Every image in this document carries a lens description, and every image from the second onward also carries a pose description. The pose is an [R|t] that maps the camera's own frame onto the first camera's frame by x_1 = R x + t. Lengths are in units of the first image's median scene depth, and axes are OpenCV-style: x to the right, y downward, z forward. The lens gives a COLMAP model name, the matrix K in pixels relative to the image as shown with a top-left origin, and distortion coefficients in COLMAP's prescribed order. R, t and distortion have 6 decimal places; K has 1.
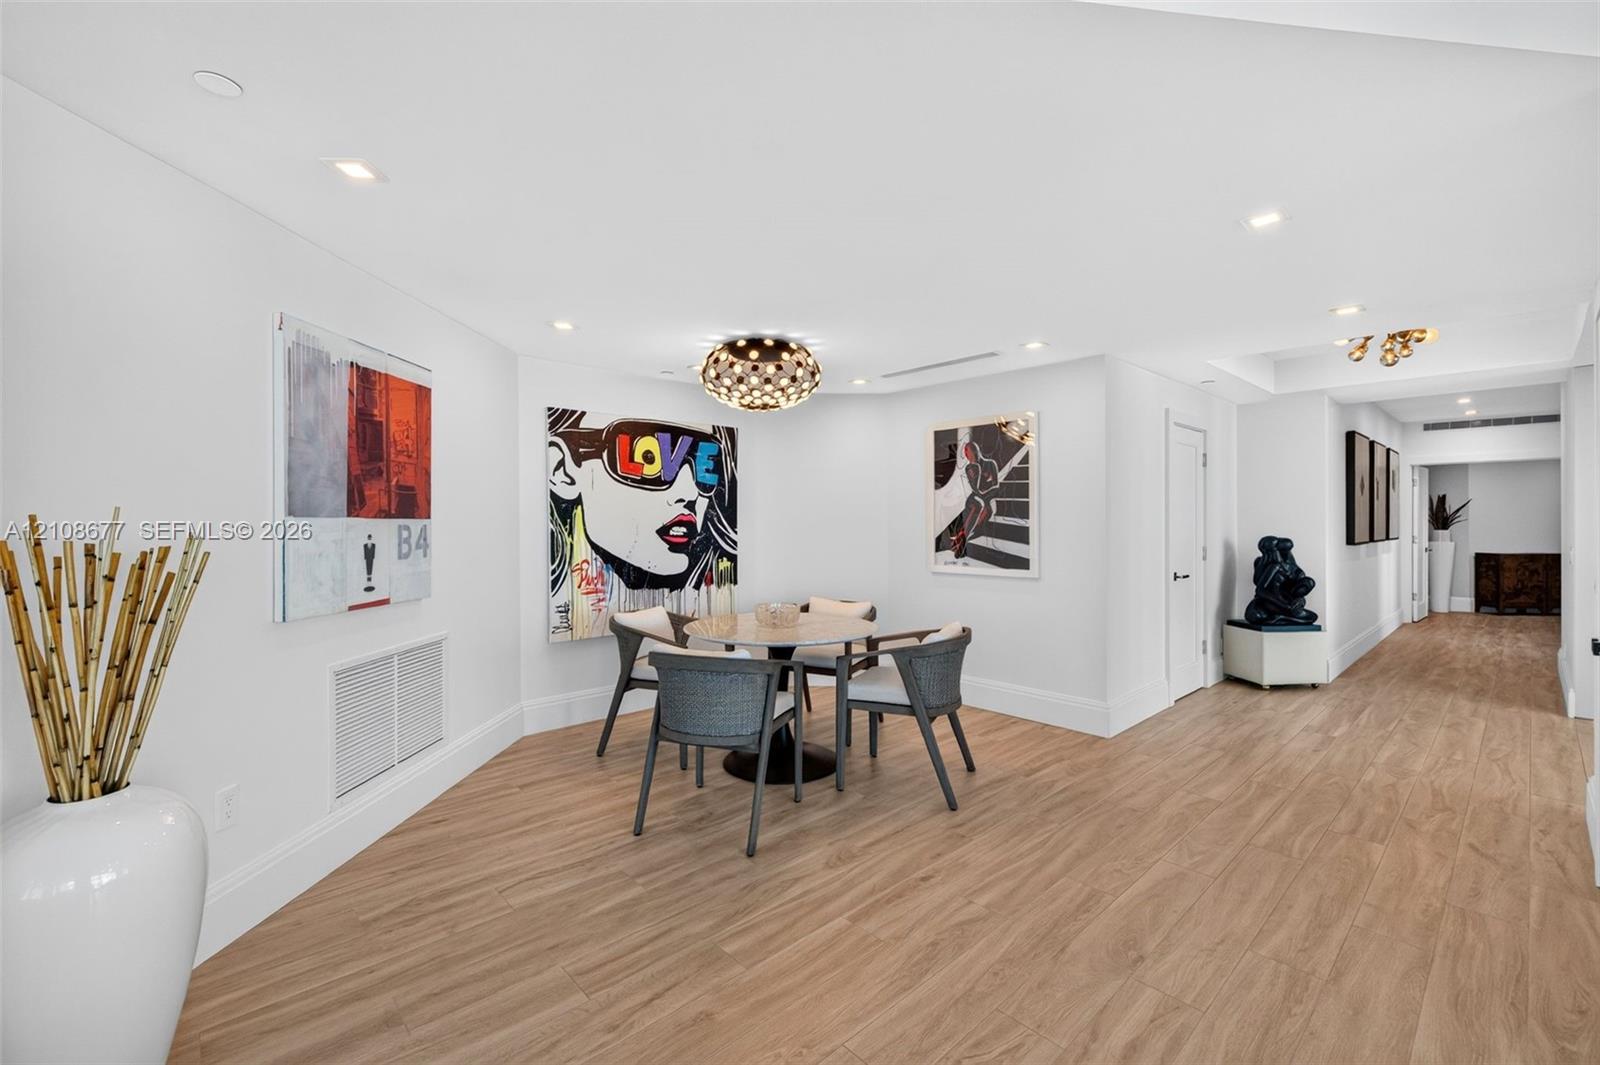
lens RADIAL K [[672.8, 0, 799.7], [0, 672.8, 526.4], [0, 0, 1]] dist [0.010508, -0.001647]
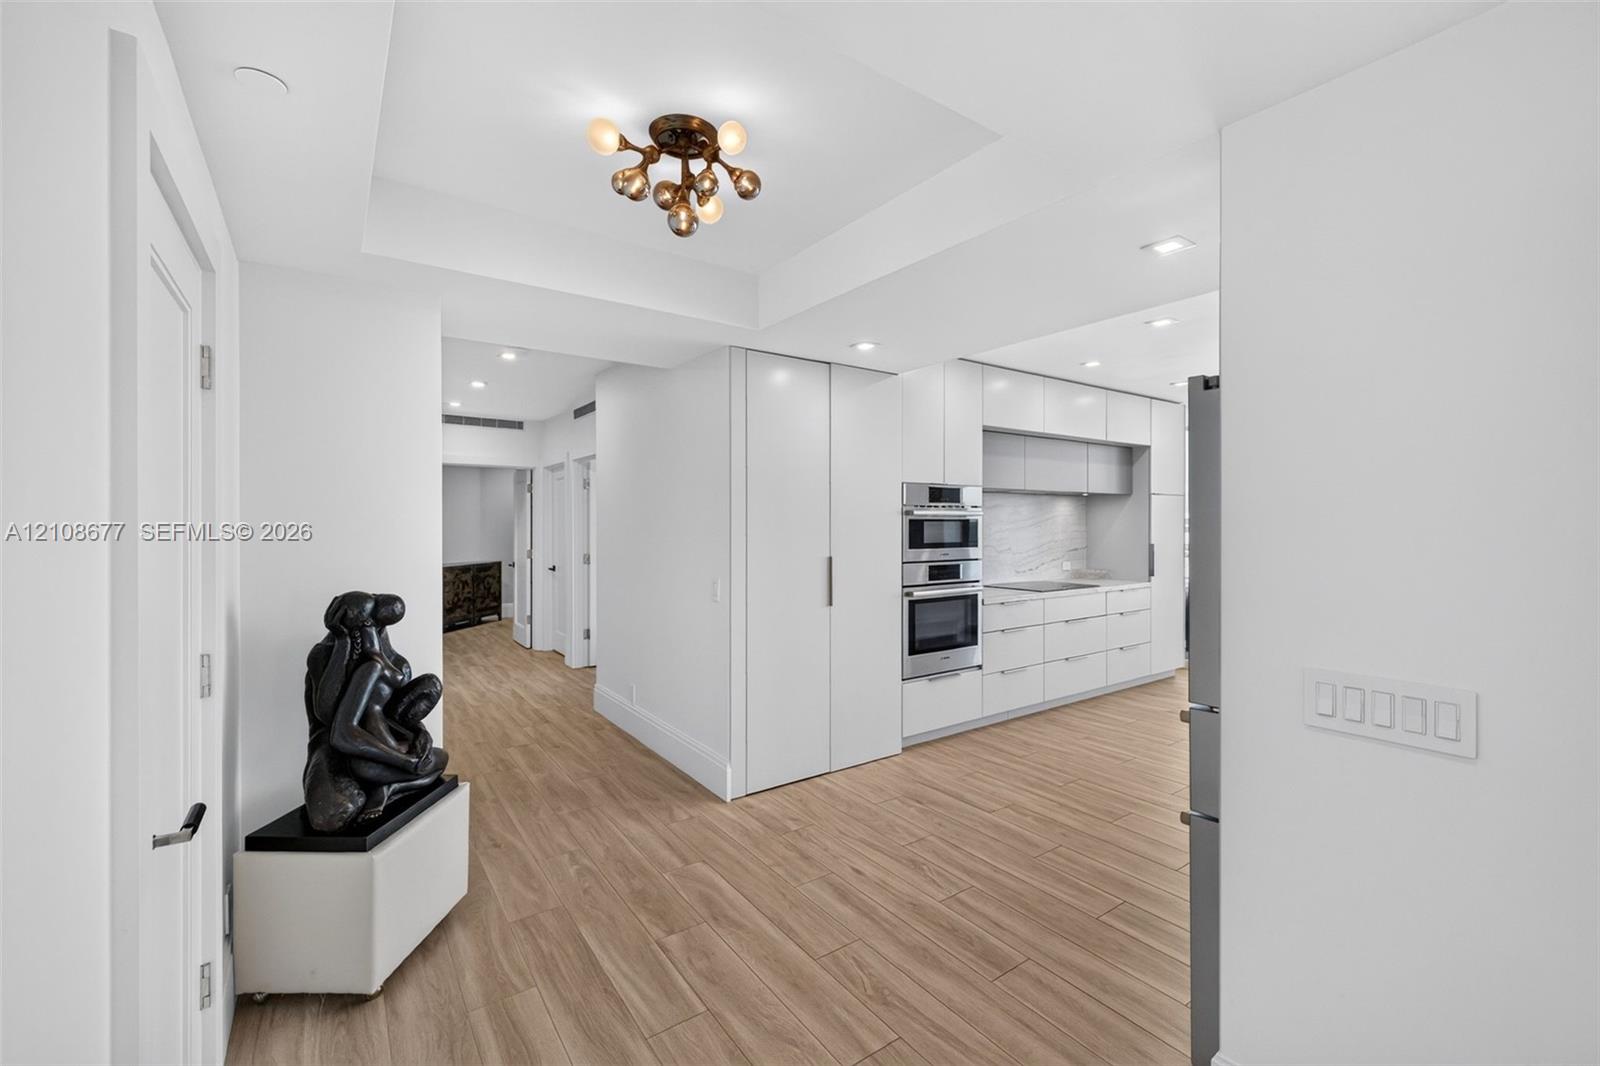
lens RADIAL K [[672.8, 0, 799.0], [0, 672.8, 525.7], [0, 0, 1]] dist [0.010508, -0.001647]
pose [[0.130776, -0.003172, 0.991407, 0.326151], [0.004656, 0.999986, 0.002585, -0.025995], [-0.991401, 0.004278, 0.130789, 0.682767]]
